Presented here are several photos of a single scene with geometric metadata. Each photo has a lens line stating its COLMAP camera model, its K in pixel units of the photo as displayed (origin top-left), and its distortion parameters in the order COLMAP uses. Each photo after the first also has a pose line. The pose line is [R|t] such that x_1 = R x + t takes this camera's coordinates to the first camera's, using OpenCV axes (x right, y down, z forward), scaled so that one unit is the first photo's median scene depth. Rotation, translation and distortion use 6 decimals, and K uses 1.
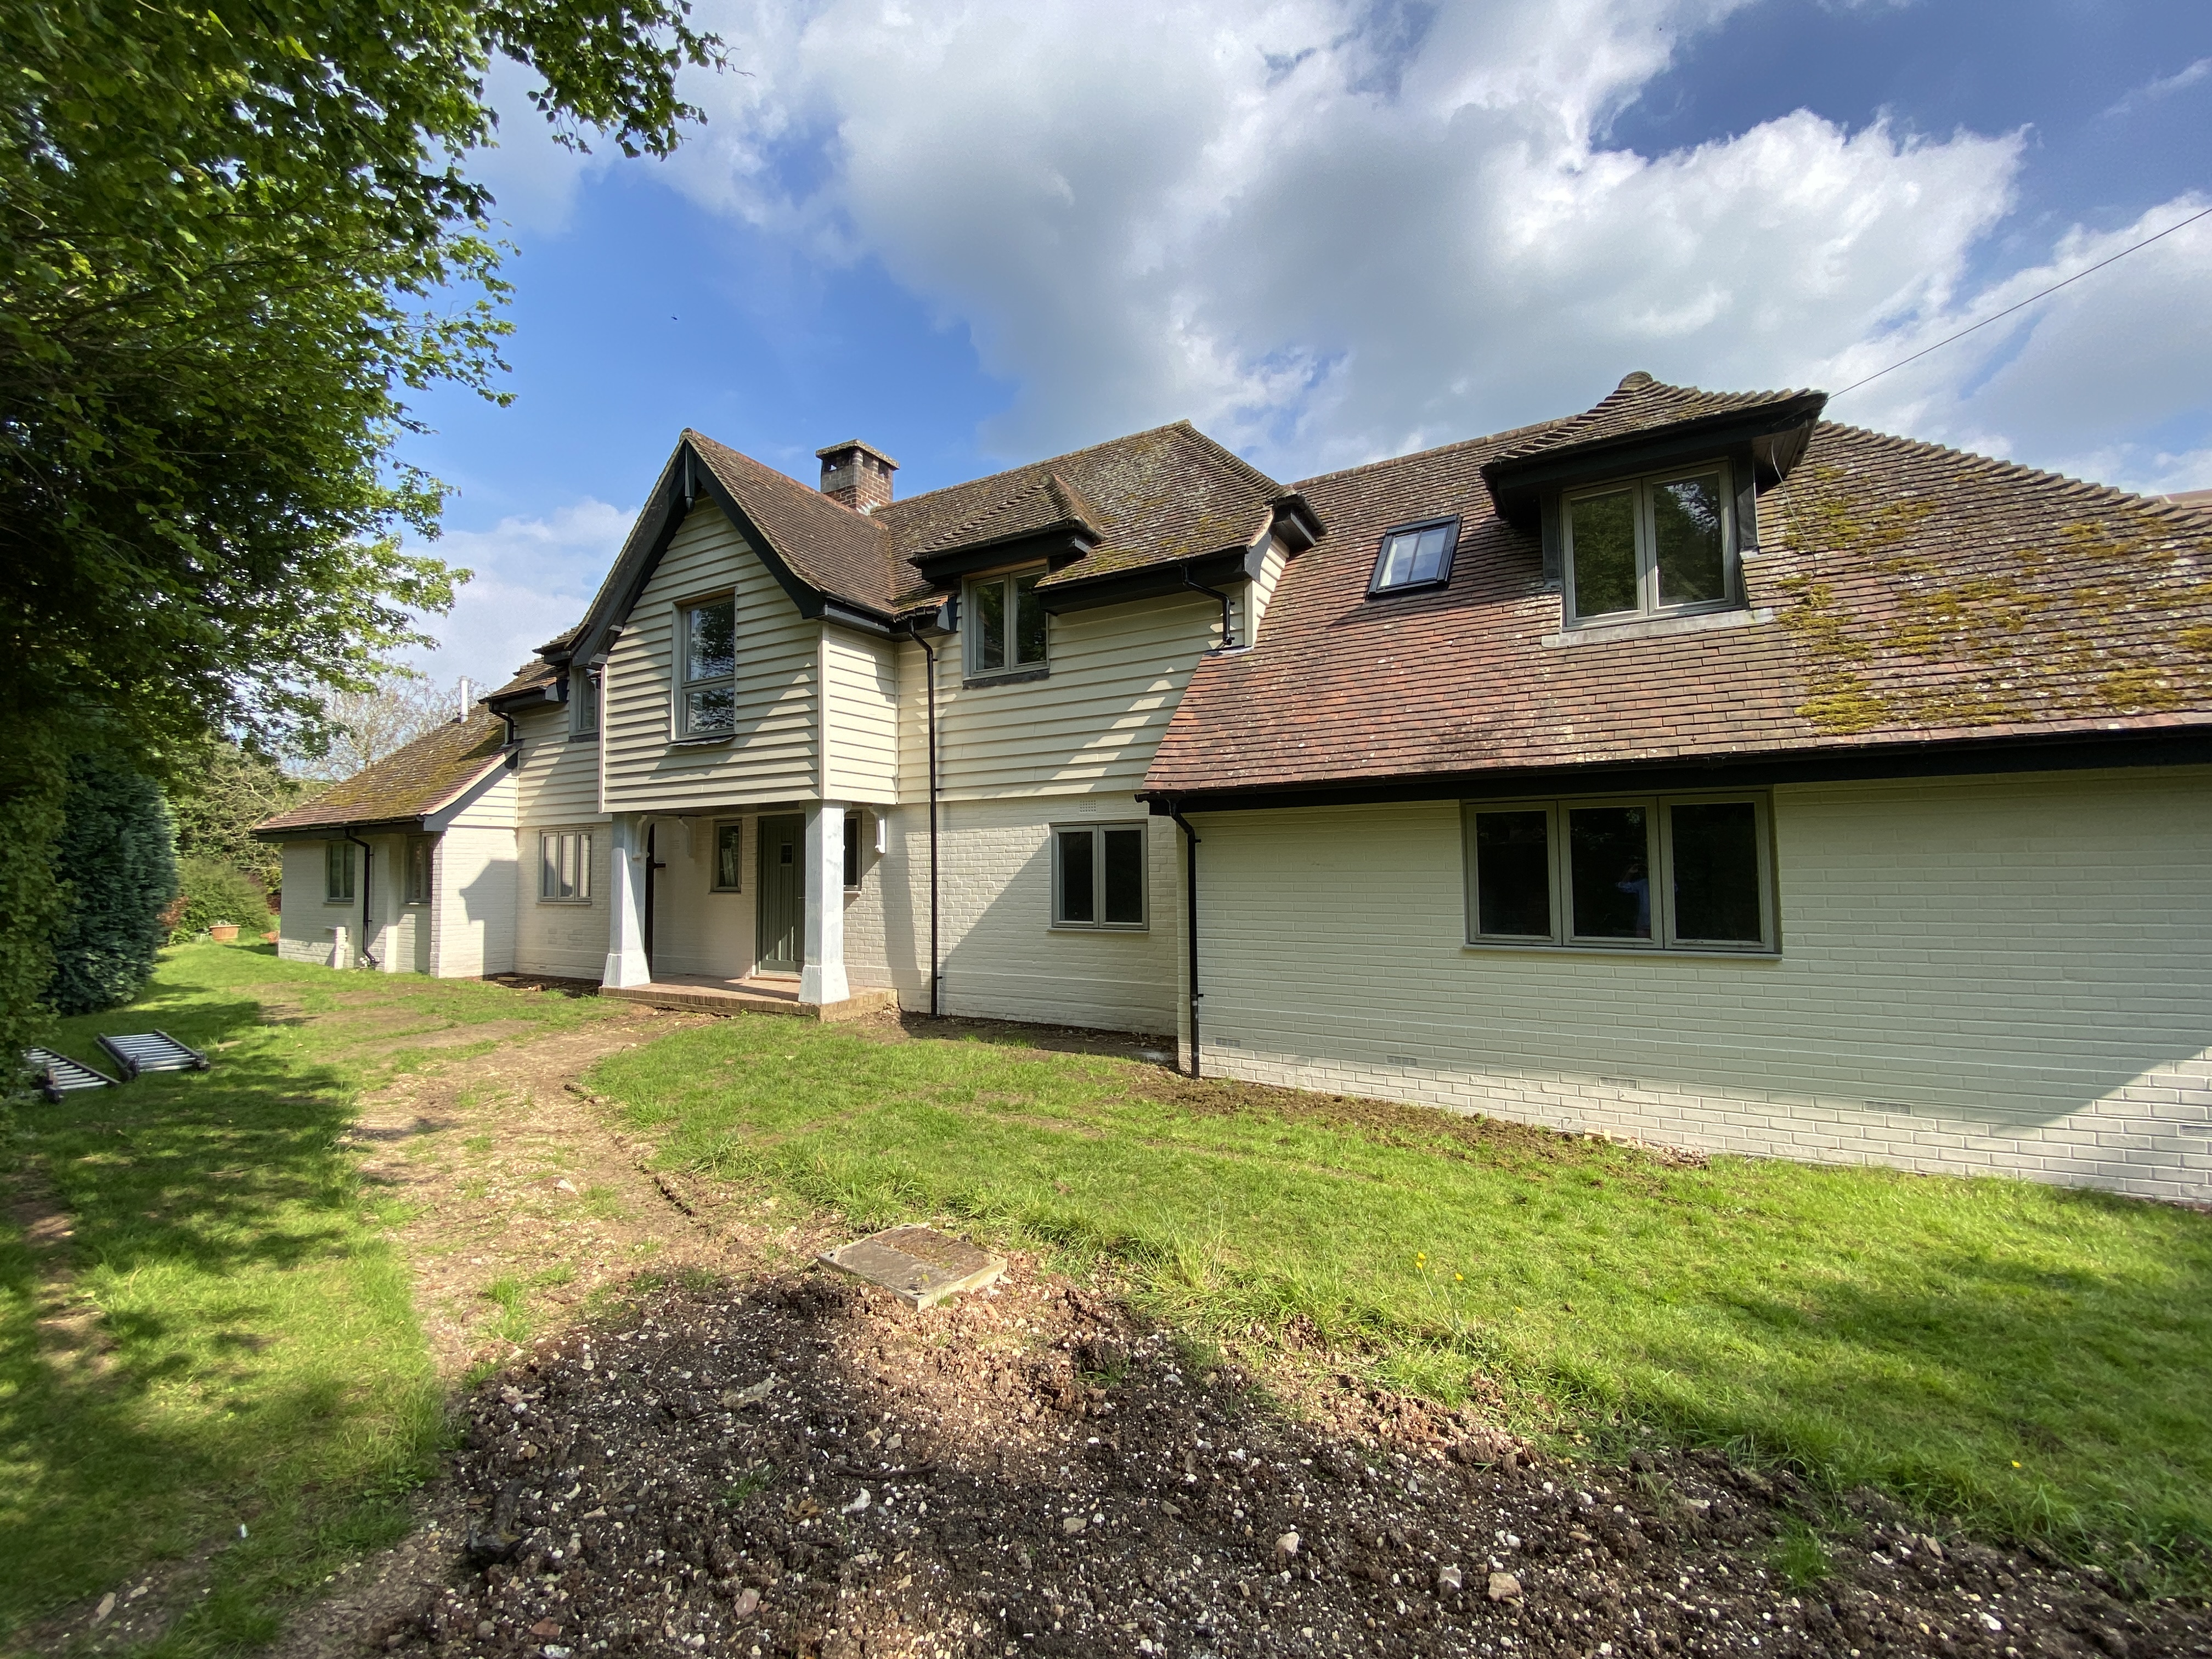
lens RADIAL K [[891.1, 0, 1100.8], [0, 891.1, 828.9], [0, 0, 1]] dist [-0.022020, -0.000850]
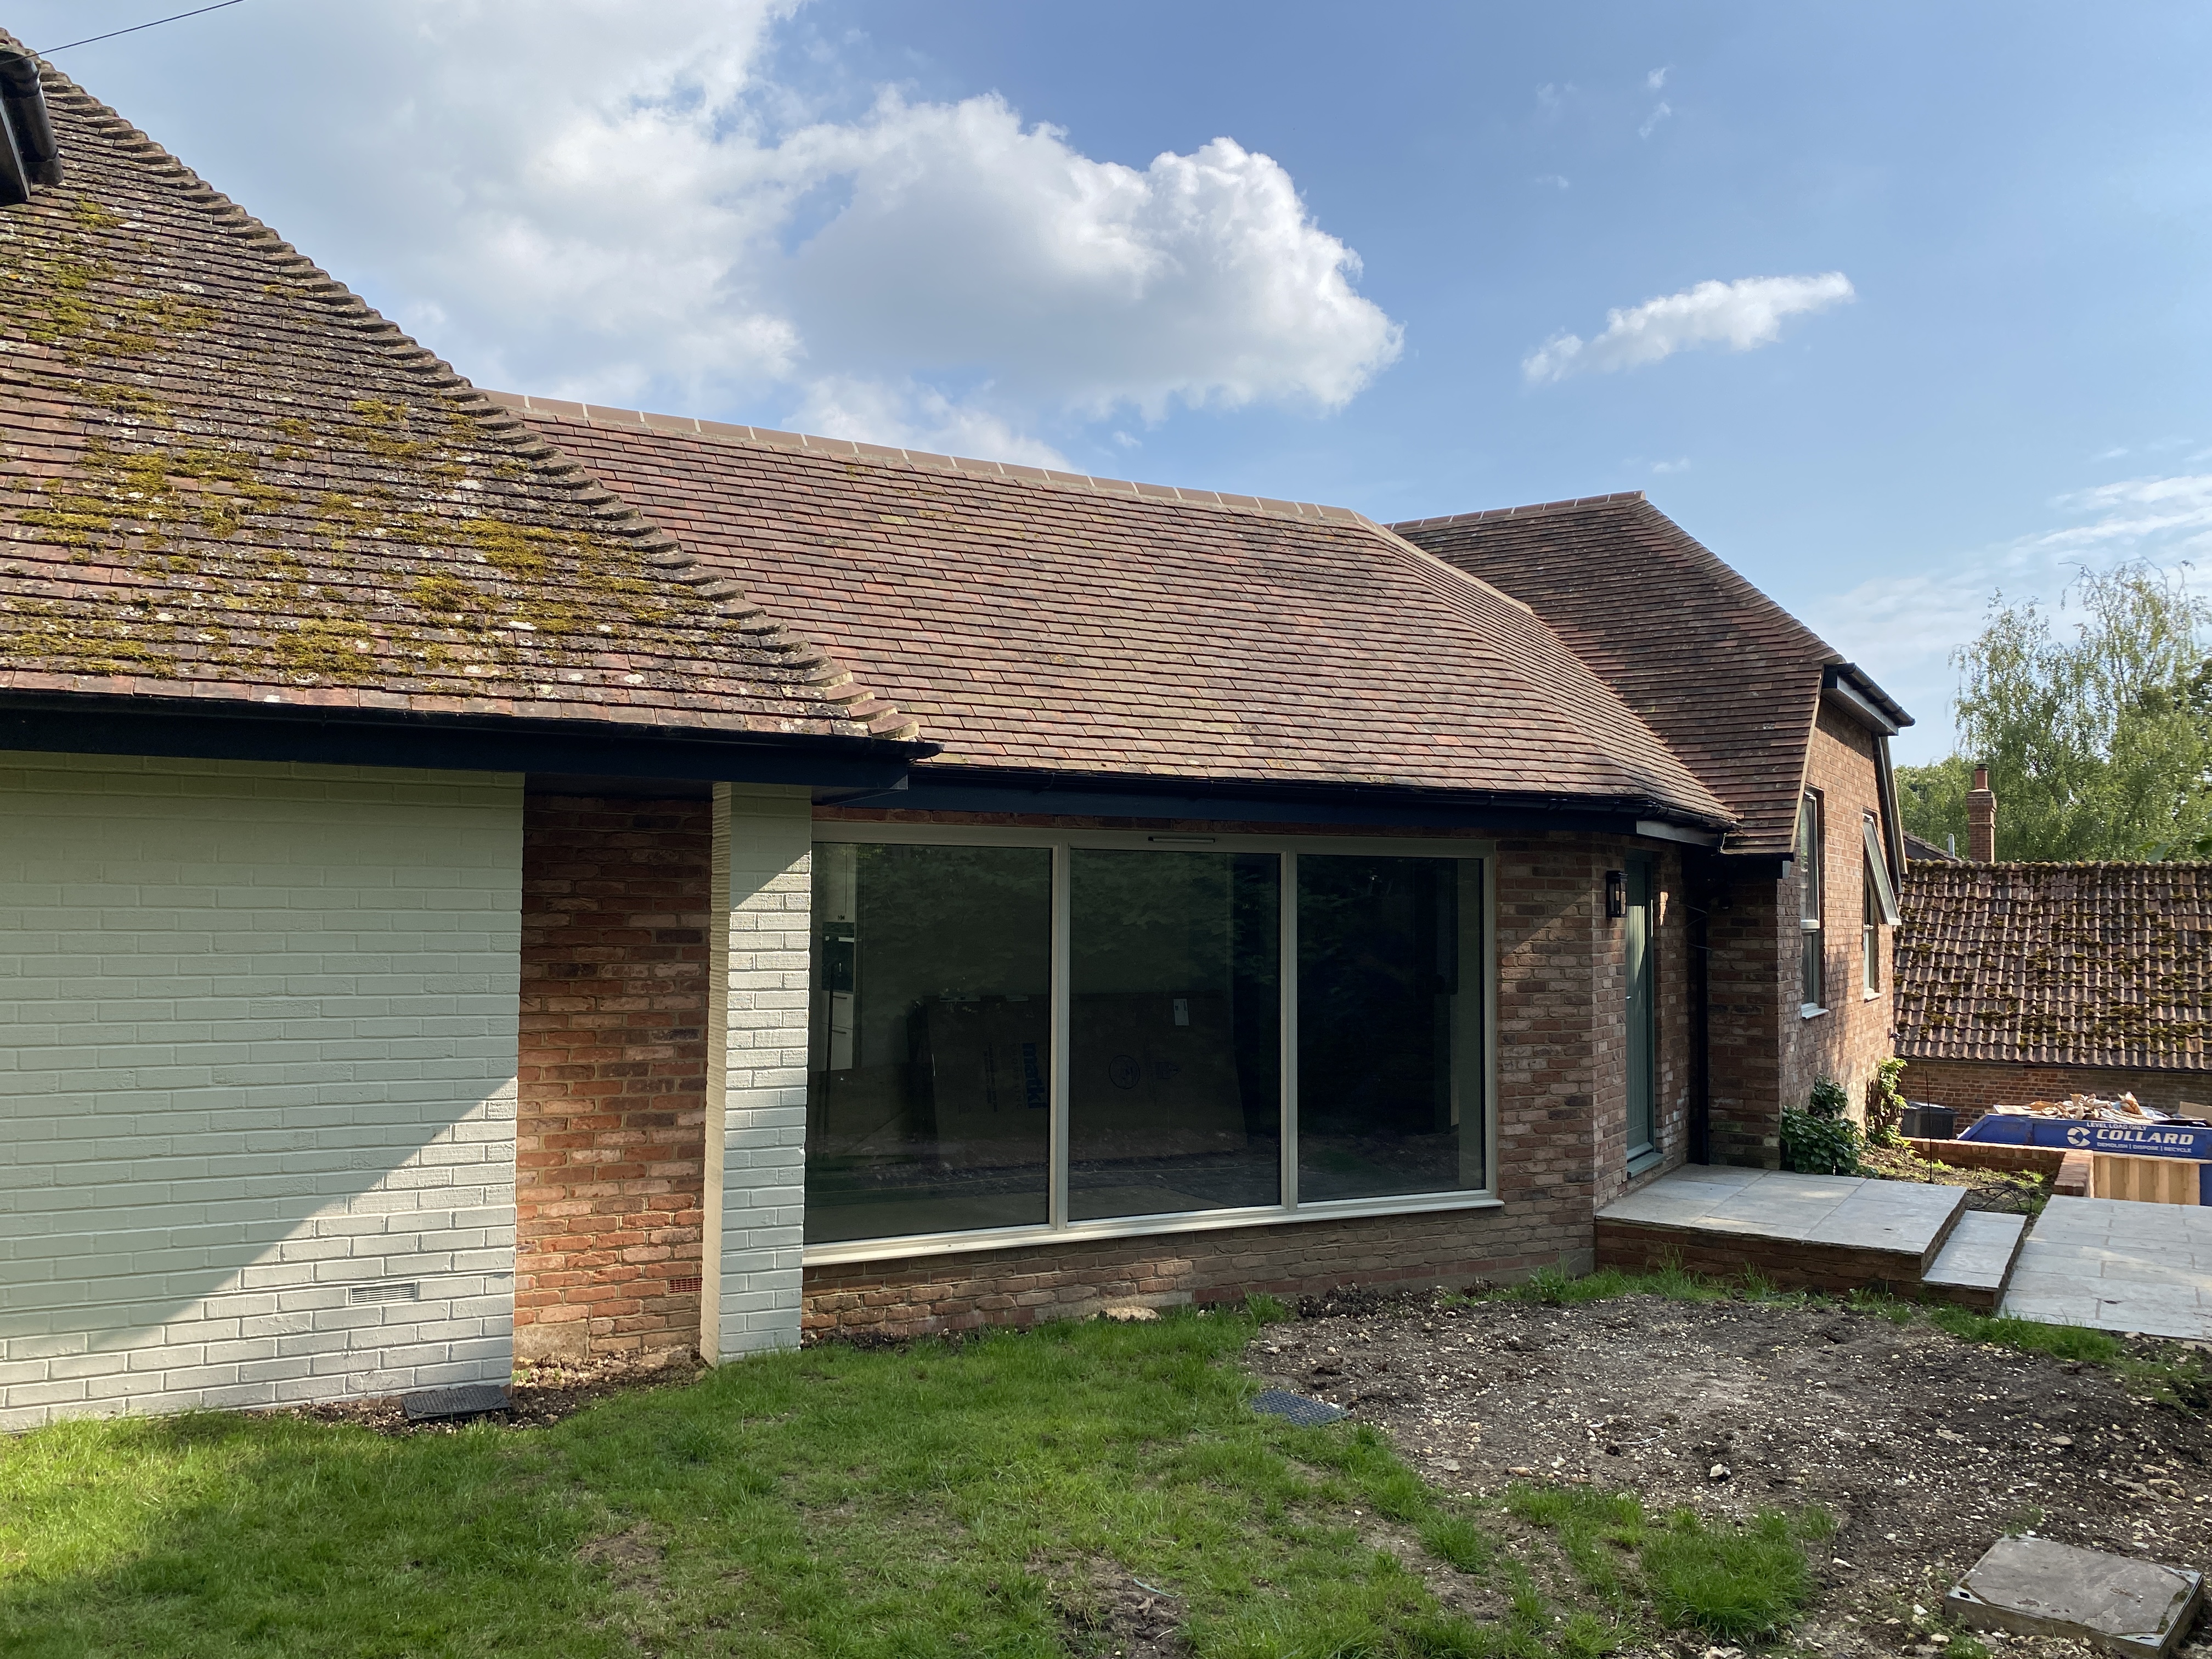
lens RADIAL K [[1660.3, 0, 1104.2], [0, 1660.3, 831.3], [0, 0, 1]] dist [-0.000739, 0.005330]
pose [[0.574350, 0.054531, 0.816791, 0.470680], [-0.055116, 0.998091, -0.027878, -0.015952], [-0.816752, -0.029006, 0.576259, -0.238818]]
